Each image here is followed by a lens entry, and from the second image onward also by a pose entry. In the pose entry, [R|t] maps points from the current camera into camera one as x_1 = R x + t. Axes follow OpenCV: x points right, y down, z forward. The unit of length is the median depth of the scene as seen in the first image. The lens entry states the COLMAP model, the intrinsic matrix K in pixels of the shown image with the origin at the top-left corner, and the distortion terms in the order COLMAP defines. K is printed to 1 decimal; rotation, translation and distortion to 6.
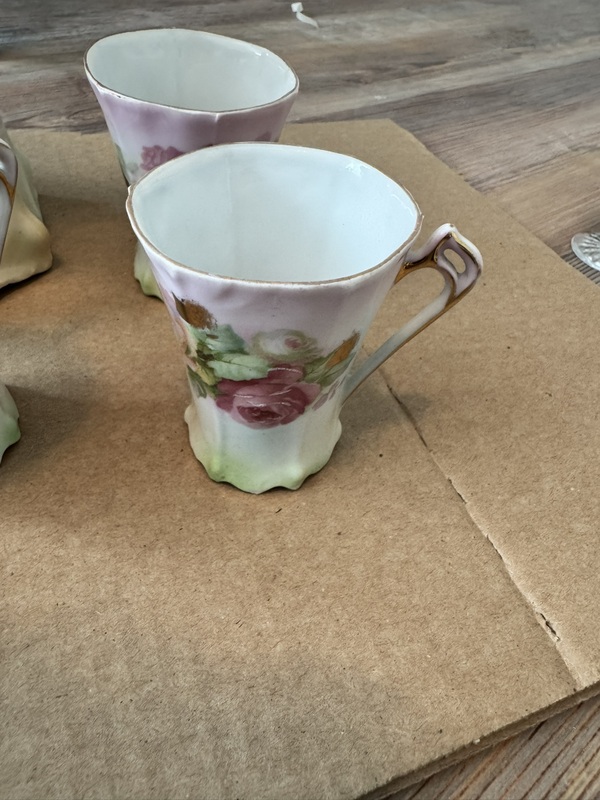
lens RADIAL K [[571.7, 0, 297.4], [0, 571.7, 367.9], [0, 0, 1]] dist [-0.010031, 0.005813]
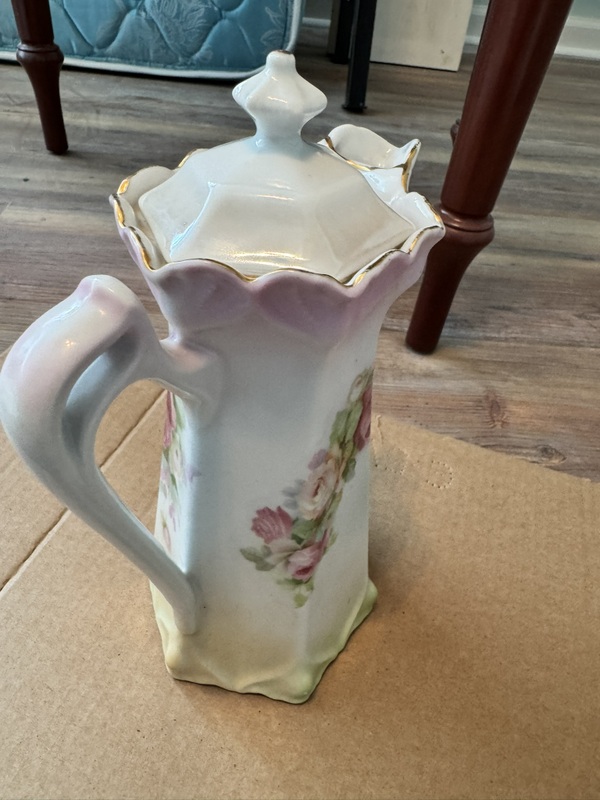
lens RADIAL K [[571.7, 0, 297.4], [0, 571.7, 367.9], [0, 0, 1]] dist [-0.010031, 0.005813]
pose [[0.800028, 0.357949, -0.481485, -0.386934], [-0.432387, 0.900350, -0.049104, -0.784091], [0.415928, 0.247472, 0.875078, -0.466005]]
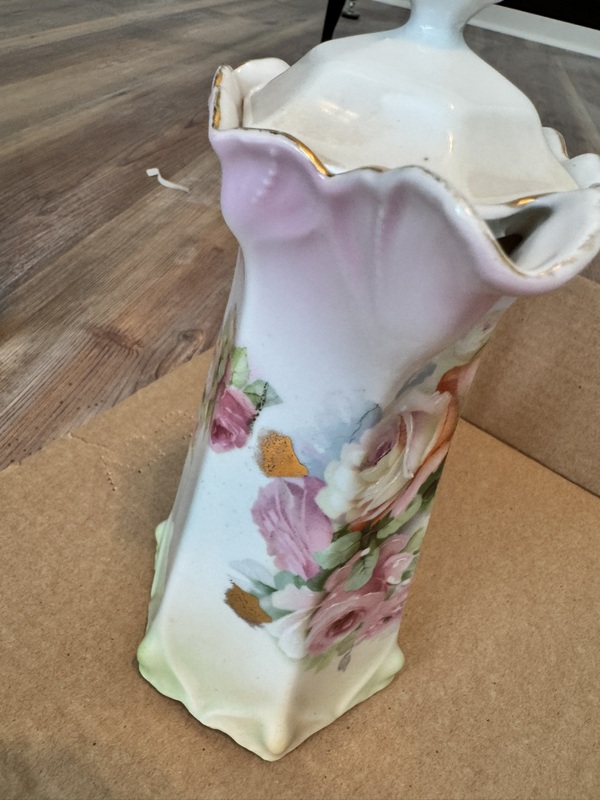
lens RADIAL K [[574.2, 0, 299.5], [0, 574.2, 373.2], [0, 0, 1]] dist [-0.005202, 0.000949]
pose [[0.804752, -0.351723, 0.478189, -1.440658], [0.349319, 0.931910, 0.097573, -0.972461], [-0.479948, 0.088519, 0.872820, -0.143033]]
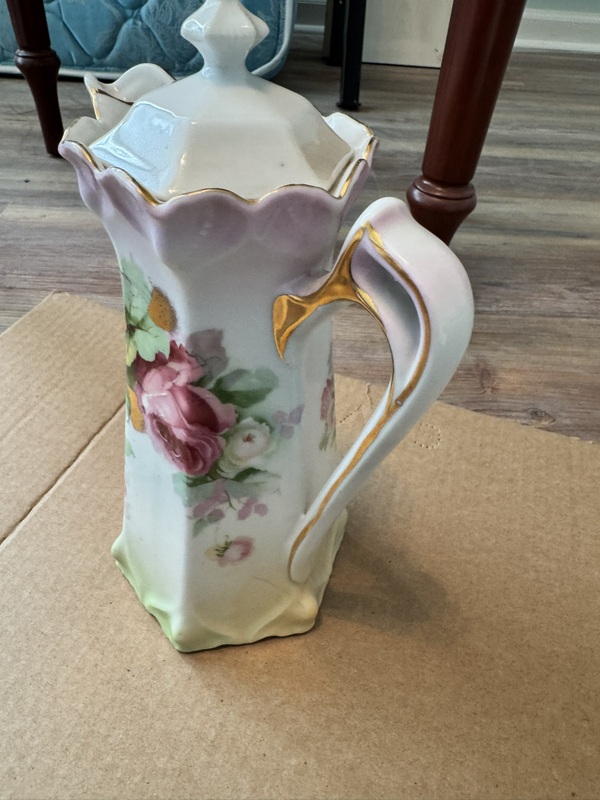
lens RADIAL K [[571.7, 0, 297.4], [0, 571.7, 367.9], [0, 0, 1]] dist [-0.010031, 0.005813]
pose [[0.800105, 0.322877, -0.505551, -0.222709], [-0.404908, 0.912514, -0.058034, -0.662956], [0.442585, 0.251135, 0.860843, -0.425156]]
